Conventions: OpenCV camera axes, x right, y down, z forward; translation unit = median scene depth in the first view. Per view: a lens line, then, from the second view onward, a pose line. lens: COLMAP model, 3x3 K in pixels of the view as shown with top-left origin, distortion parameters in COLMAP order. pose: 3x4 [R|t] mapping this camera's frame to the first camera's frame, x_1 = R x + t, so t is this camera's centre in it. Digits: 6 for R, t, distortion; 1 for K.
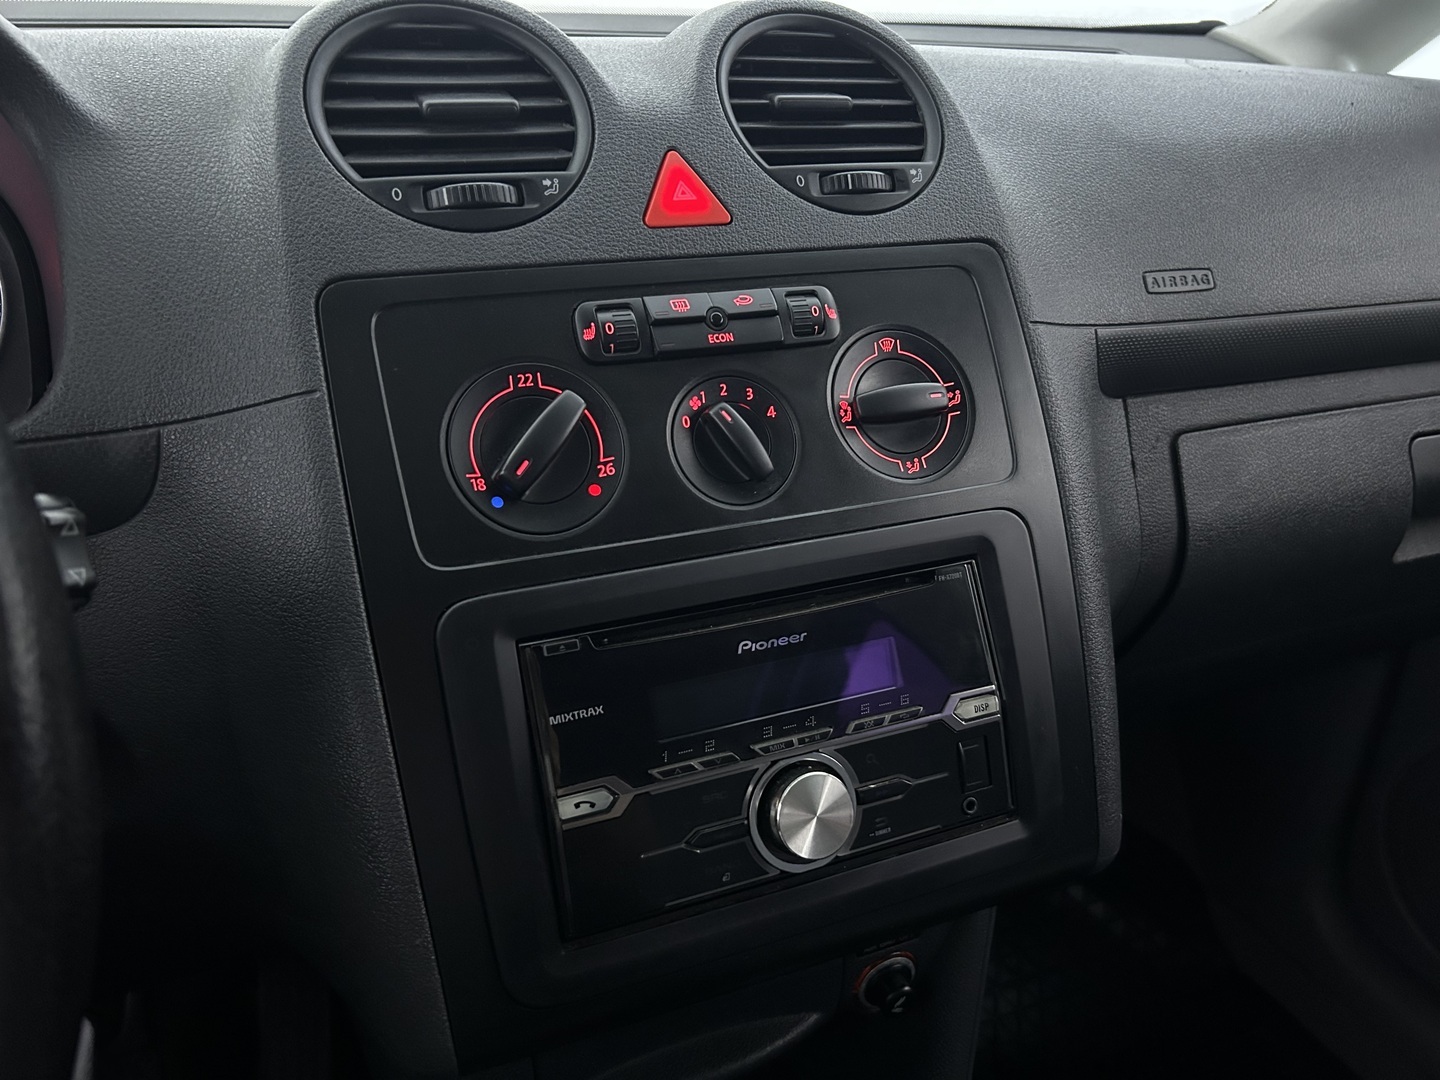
lens RADIAL K [[1075.0, 0, 726.5], [0, 1075.0, 539.7], [0, 0, 1]] dist [0.041213, -0.033877]
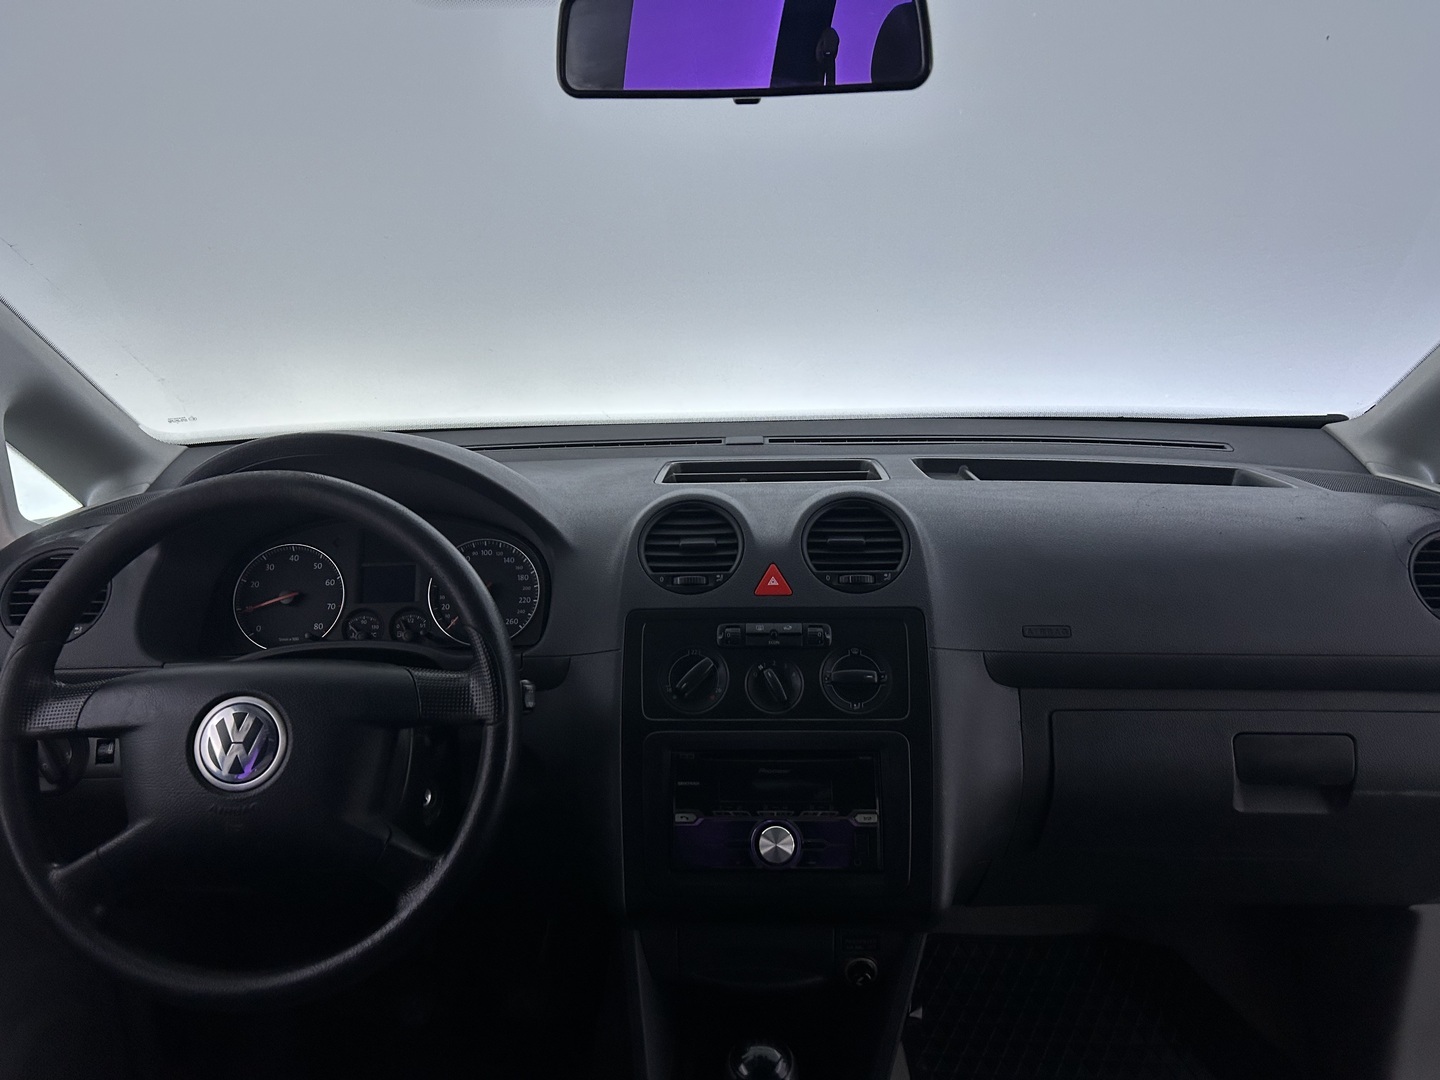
lens RADIAL K [[1075.0, 0, 718.1], [0, 1075.0, 546.1], [0, 0, 1]] dist [0.041213, -0.033877]
pose [[0.897392, 0.071433, -0.435413, 0.931449], [-0.147925, 0.978406, -0.144359, -0.029519], [0.415698, 0.193955, 0.888581, -1.273679]]
